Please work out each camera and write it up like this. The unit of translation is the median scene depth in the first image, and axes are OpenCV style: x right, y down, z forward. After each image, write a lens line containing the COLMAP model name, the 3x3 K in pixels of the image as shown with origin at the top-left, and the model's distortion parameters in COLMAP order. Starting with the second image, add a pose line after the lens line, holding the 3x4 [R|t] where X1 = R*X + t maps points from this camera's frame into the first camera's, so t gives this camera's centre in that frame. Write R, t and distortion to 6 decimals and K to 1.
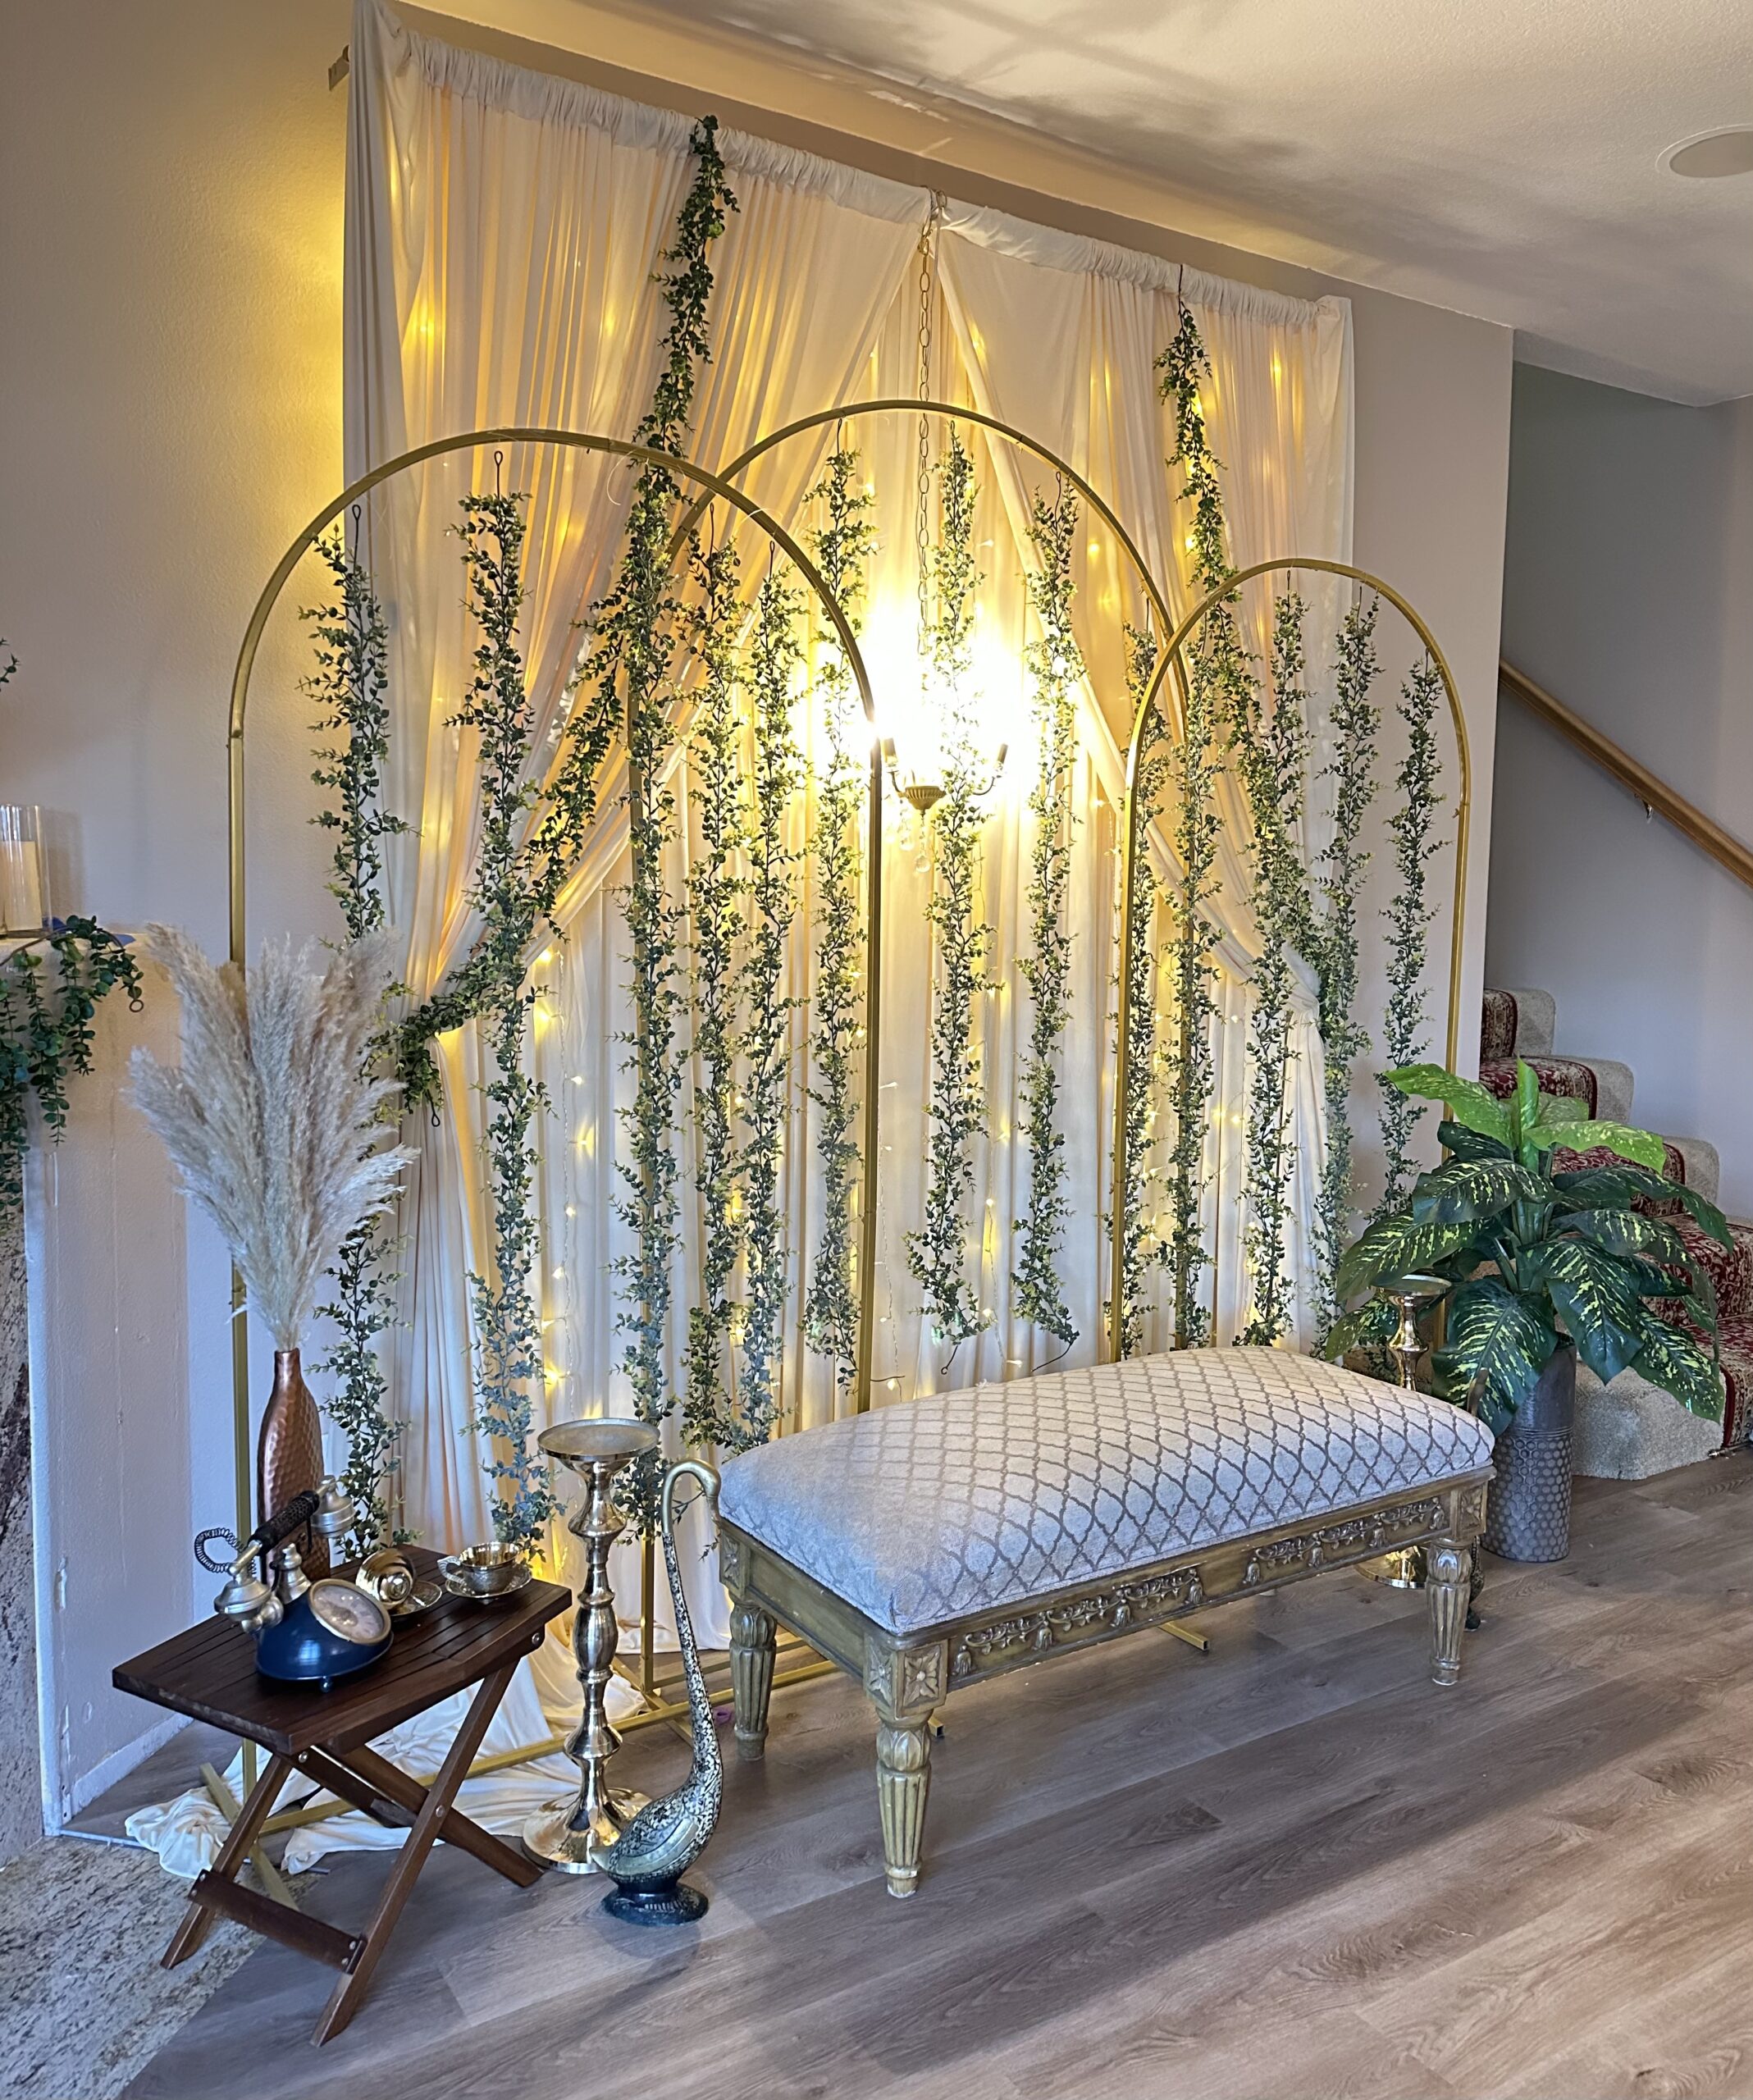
lens RADIAL K [[1677.1, 0, 960.5], [0, 1677.1, 1041.1], [0, 0, 1]] dist [-0.003300, -0.003120]
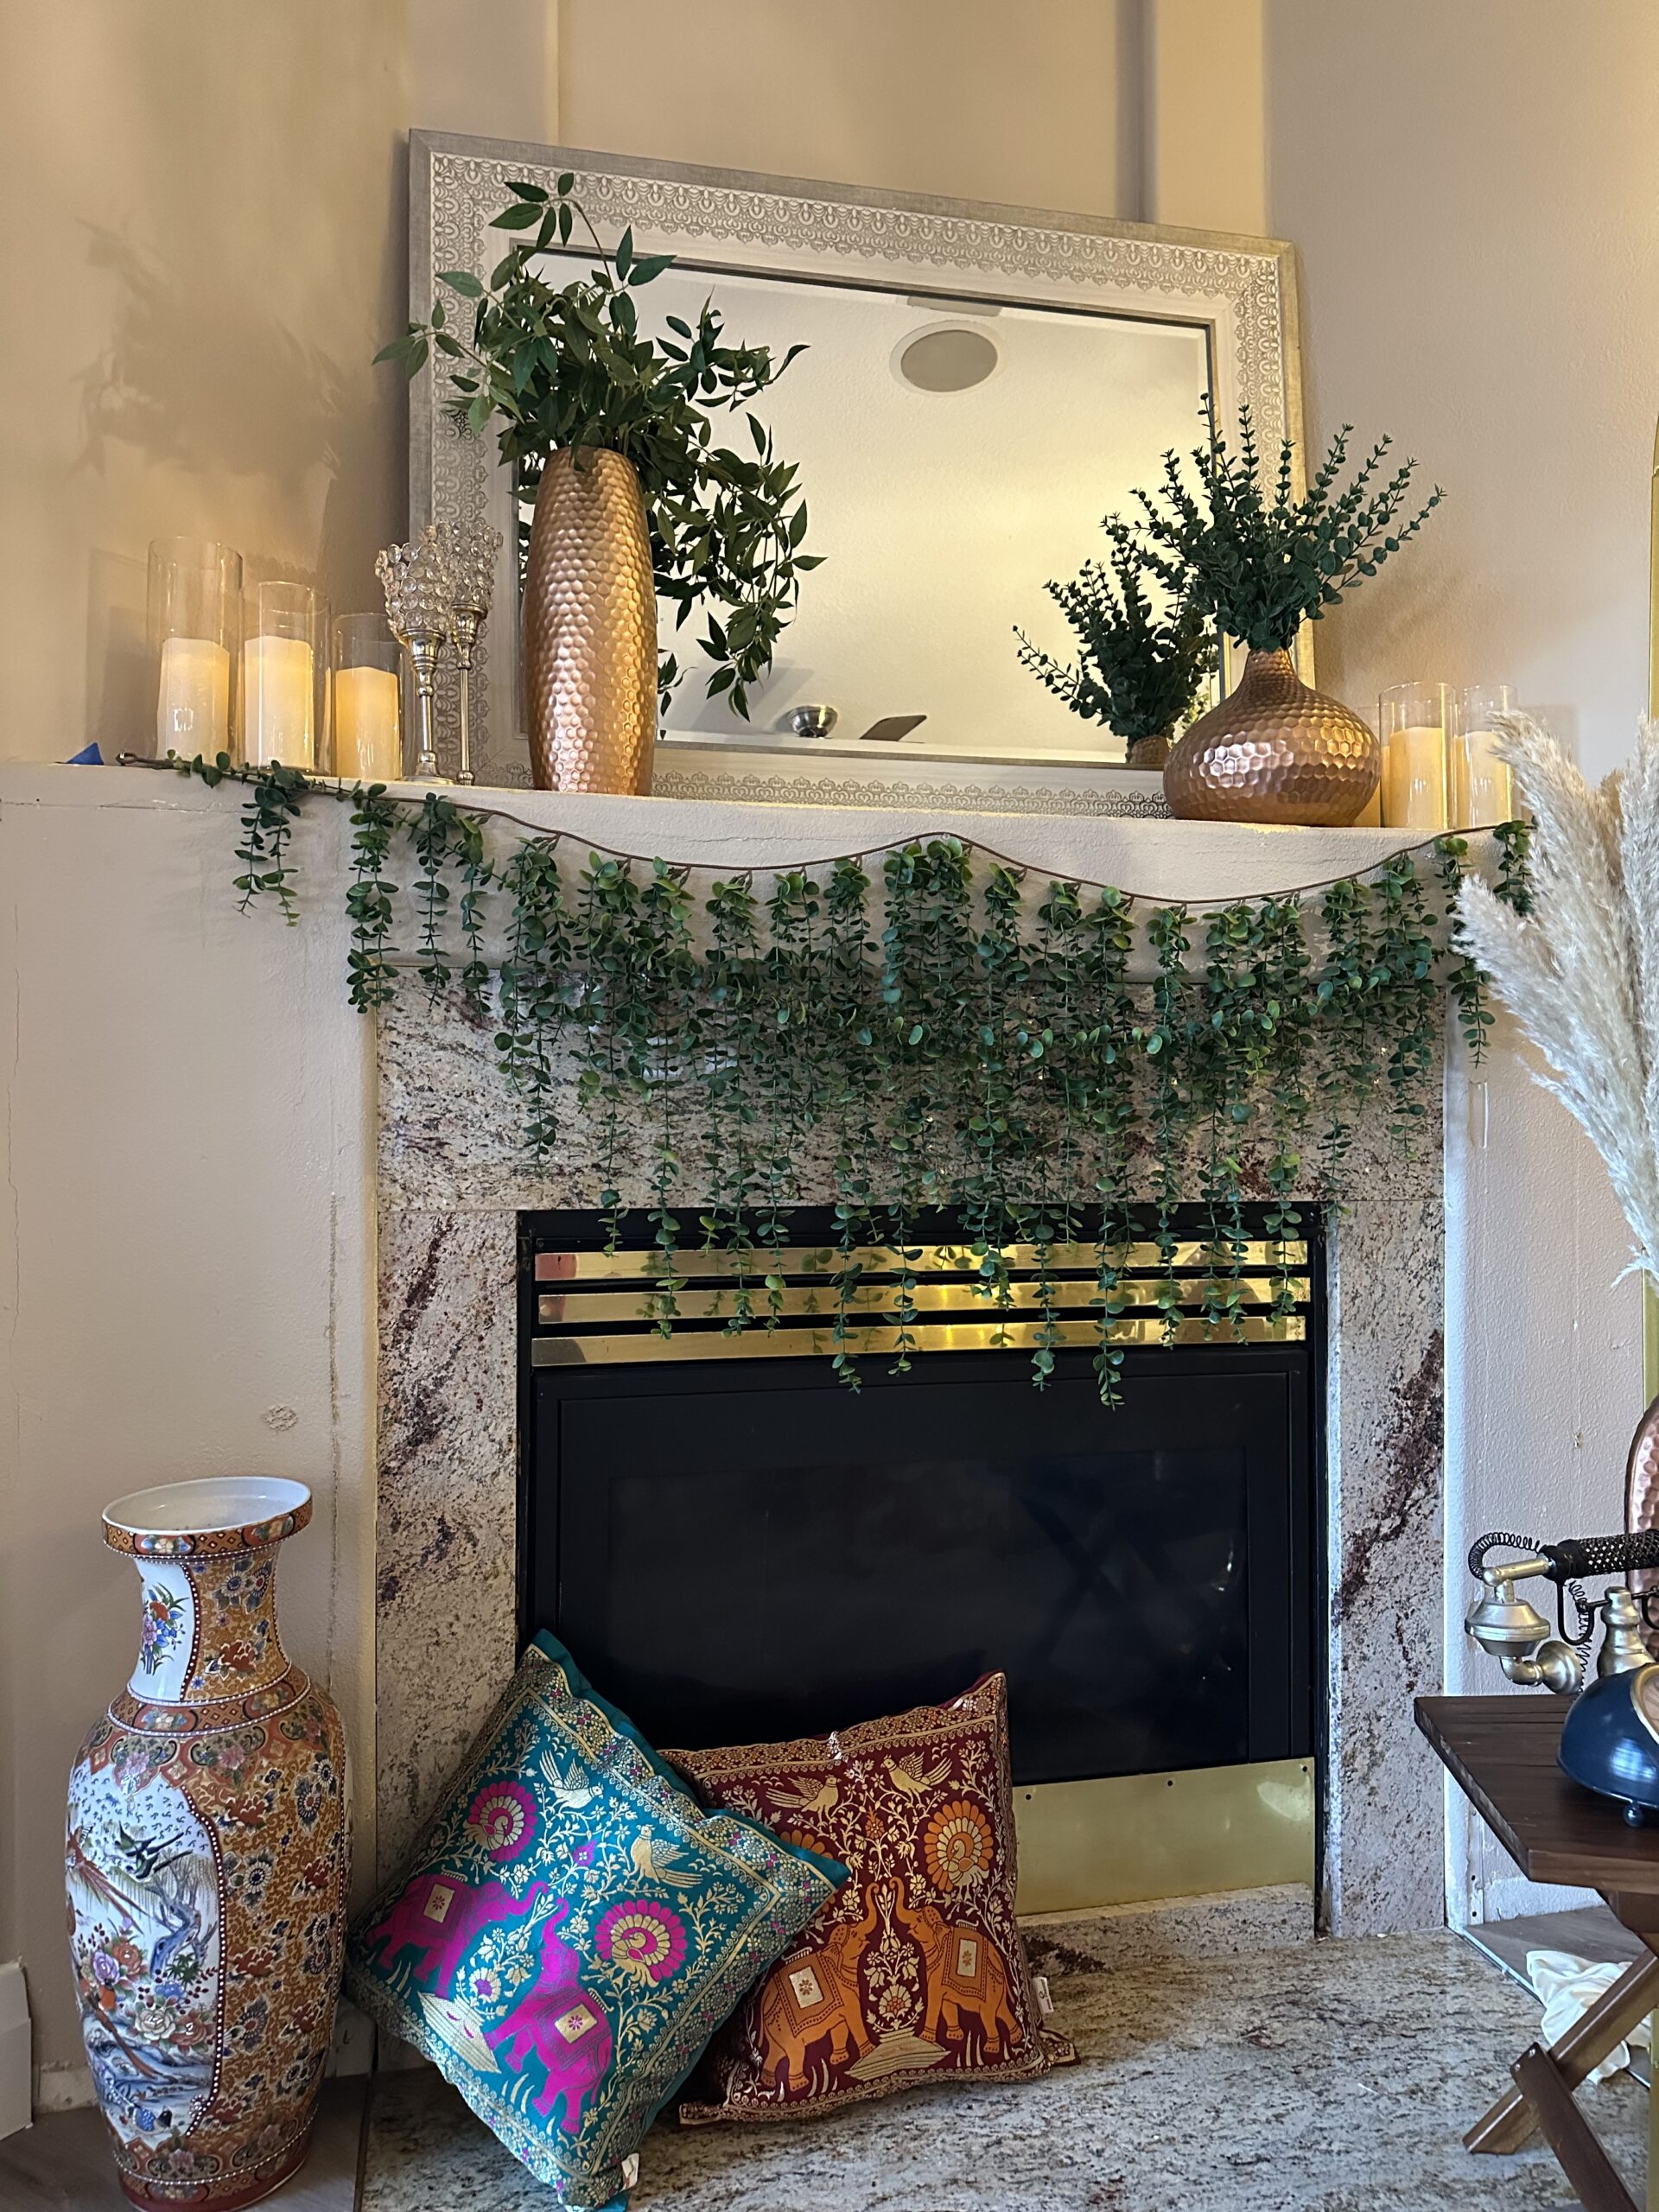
lens RADIAL K [[1553.9, 0, 831.5], [0, 1553.9, 1123.2], [0, 0, 1]] dist [0.055433, -0.072525]
pose [[0.401525, -0.017582, -0.915679, 0.041102], [-0.076220, 0.995706, -0.052541, 0.152275], [0.912671, 0.090890, 0.398460, 0.396223]]
